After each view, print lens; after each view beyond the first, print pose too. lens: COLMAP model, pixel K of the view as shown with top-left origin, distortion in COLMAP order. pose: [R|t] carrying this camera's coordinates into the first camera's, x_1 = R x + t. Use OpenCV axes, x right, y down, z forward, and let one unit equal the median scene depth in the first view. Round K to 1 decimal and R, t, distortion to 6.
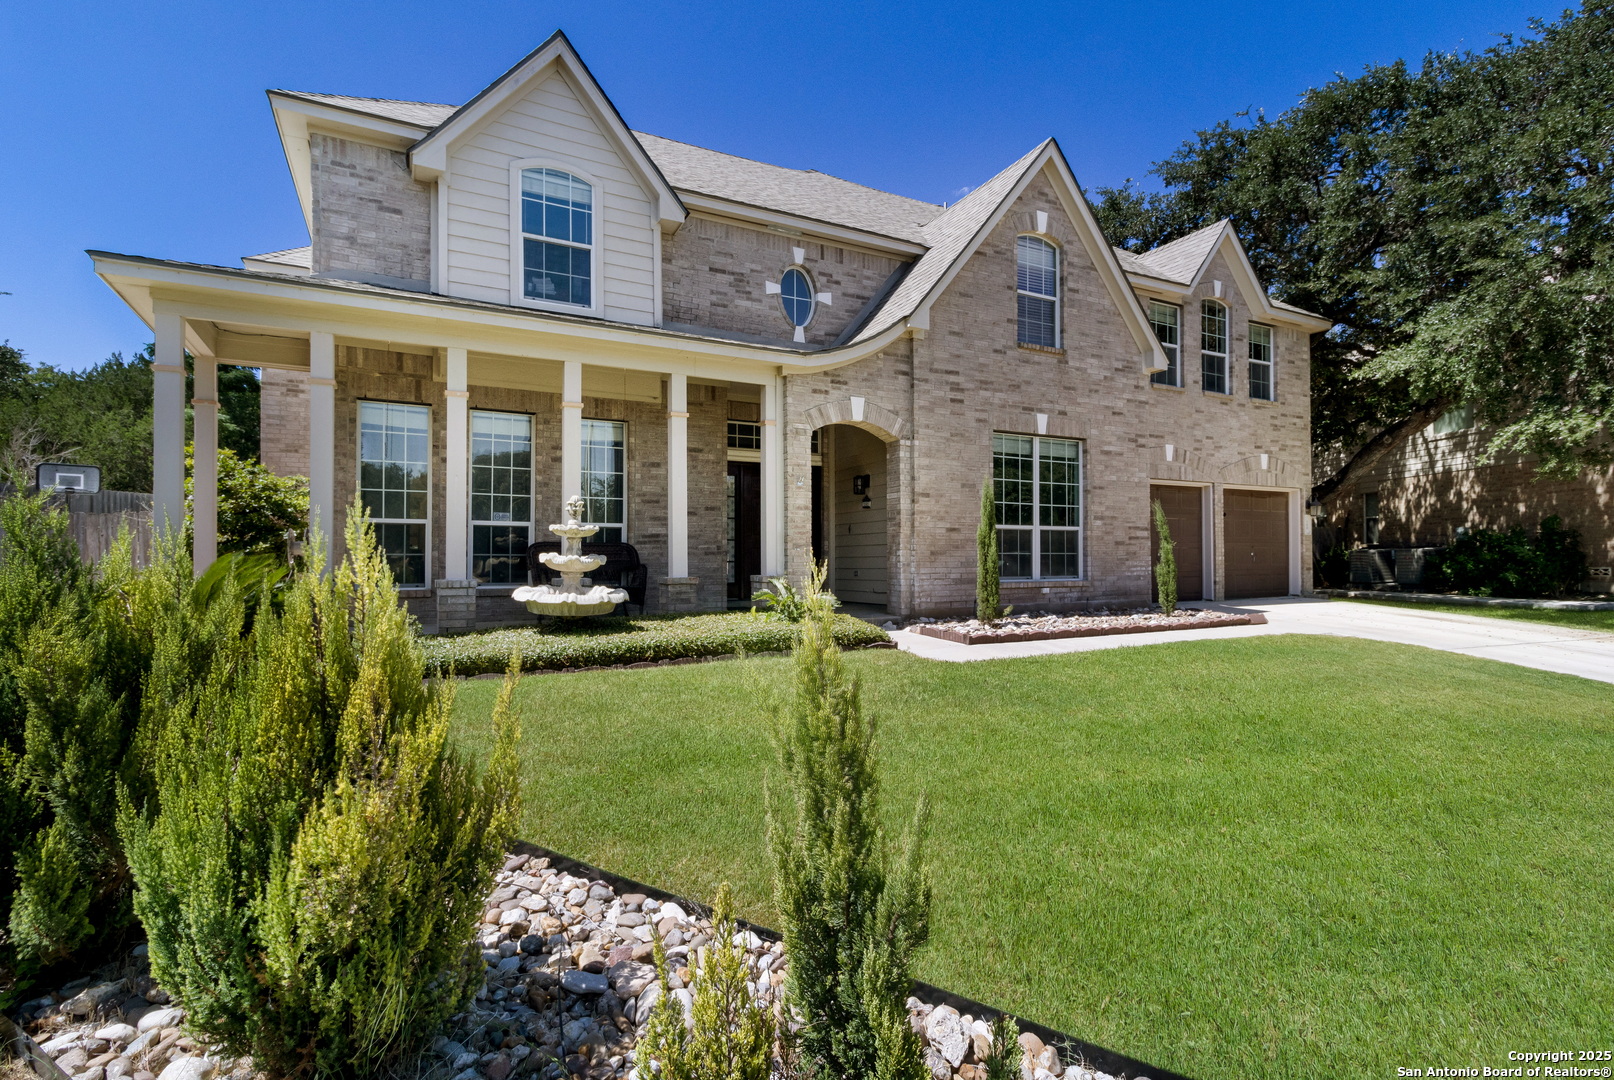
lens RADIAL K [[785.6, 0, 807.0], [0, 785.6, 540.0], [0, 0, 1]] dist [0.003672, 0.000441]
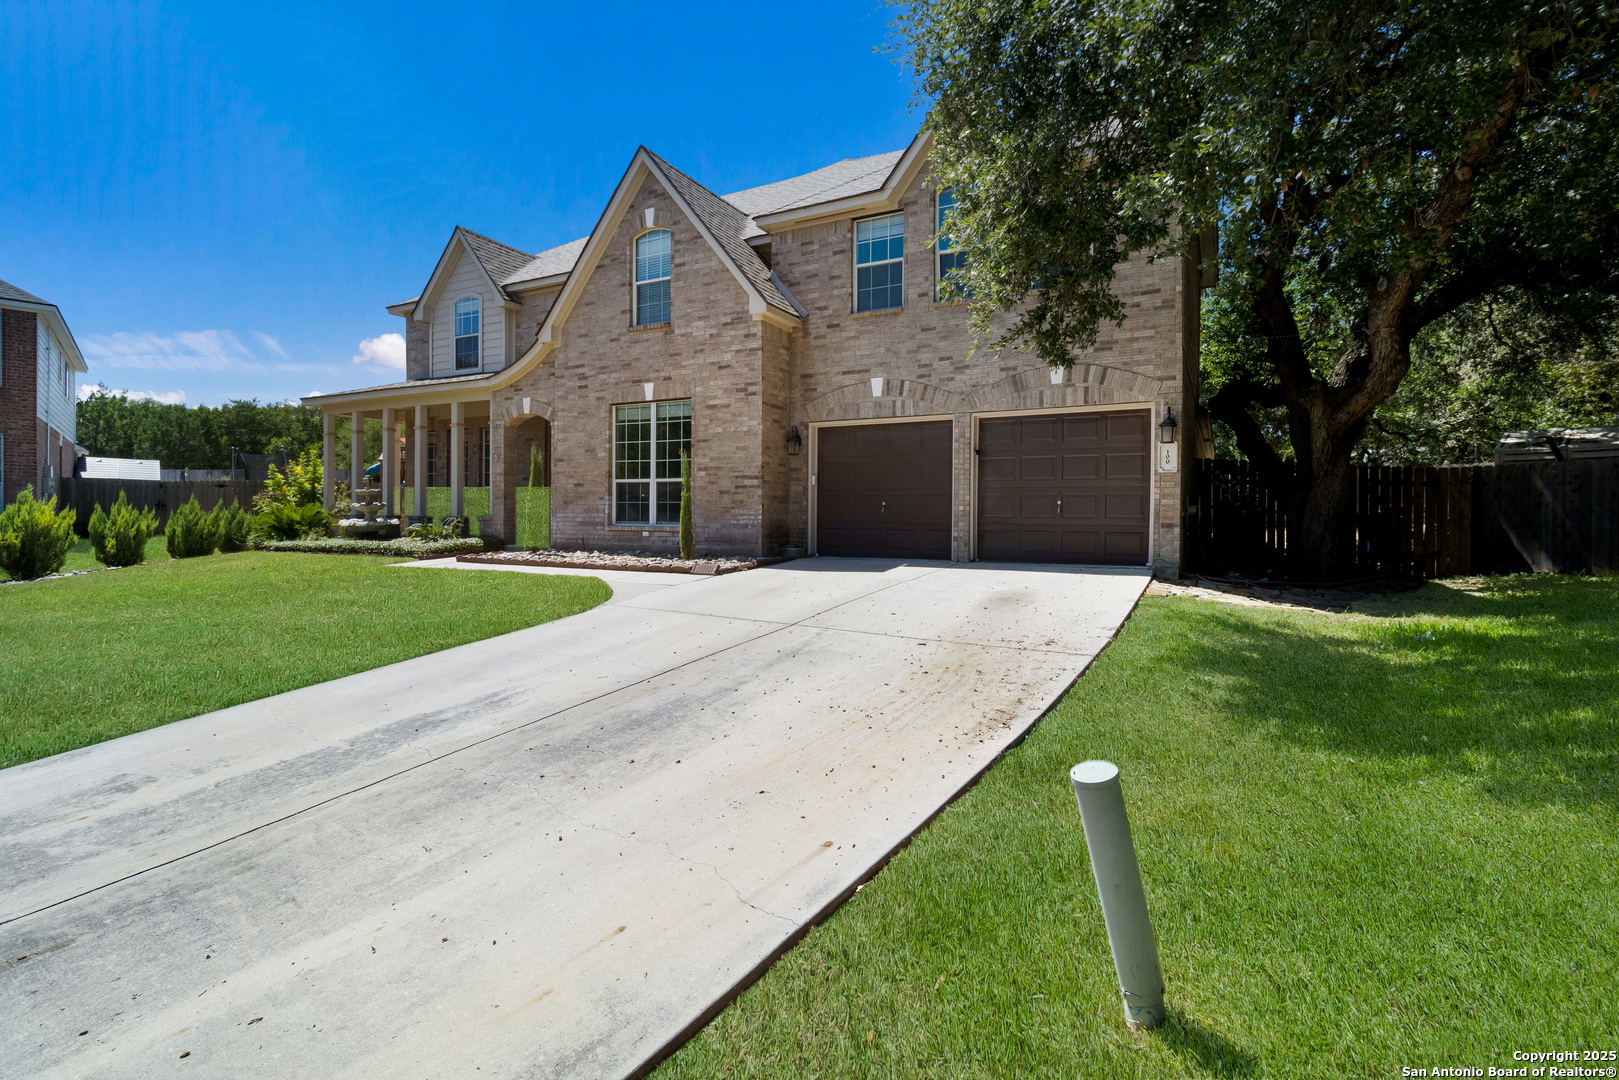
lens RADIAL K [[757.6, 0, 820.0], [0, 757.6, 506.8], [0, 0, 1]] dist [0.006623, 0.001263]
pose [[0.553152, -0.002787, -0.833076, 1.361485], [0.010400, 0.999940, 0.003561, 0.022179], [0.833015, -0.010634, 0.553147, 0.578713]]
